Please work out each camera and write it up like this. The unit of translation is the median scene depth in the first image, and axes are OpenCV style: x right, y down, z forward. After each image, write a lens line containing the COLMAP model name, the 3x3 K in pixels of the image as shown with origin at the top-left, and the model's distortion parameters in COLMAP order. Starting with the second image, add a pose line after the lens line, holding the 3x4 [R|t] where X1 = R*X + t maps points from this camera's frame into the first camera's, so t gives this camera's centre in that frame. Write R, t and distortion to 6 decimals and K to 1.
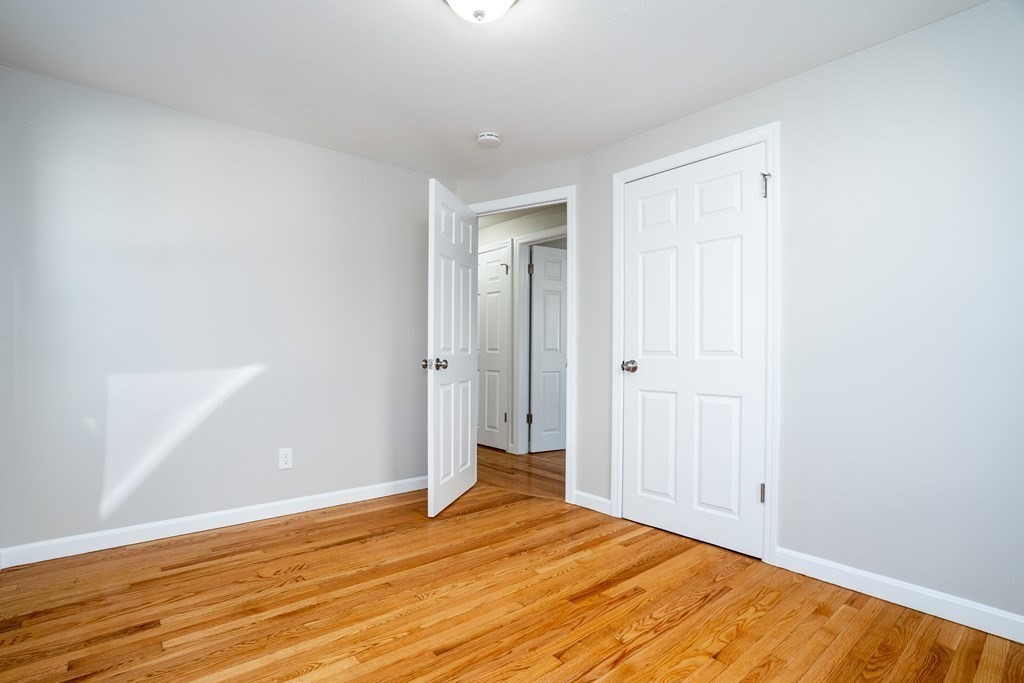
lens RADIAL K [[489.8, 0, 514.7], [0, 489.8, 346.2], [0, 0, 1]] dist [-0.059925, 0.030465]
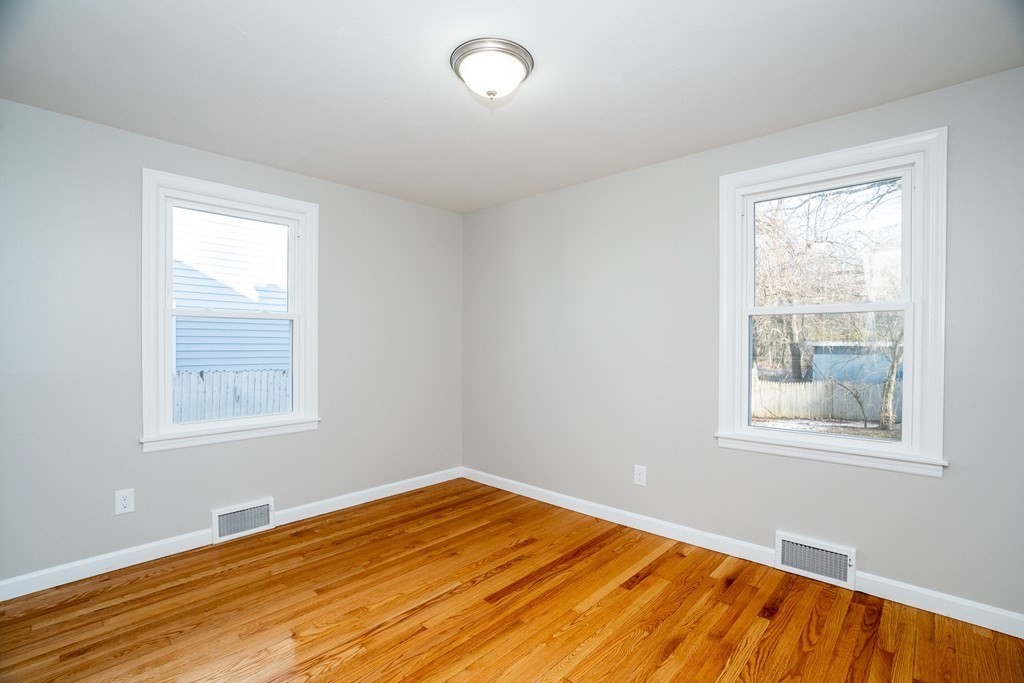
lens RADIAL K [[489.8, 0, 514.7], [0, 489.8, 346.2], [0, 0, 1]] dist [-0.059925, 0.030465]
pose [[-0.994078, -0.003467, -0.108616, -0.007807], [-0.004463, 0.999950, 0.008929, -0.091975], [0.108580, 0.009361, -0.994044, 2.073091]]
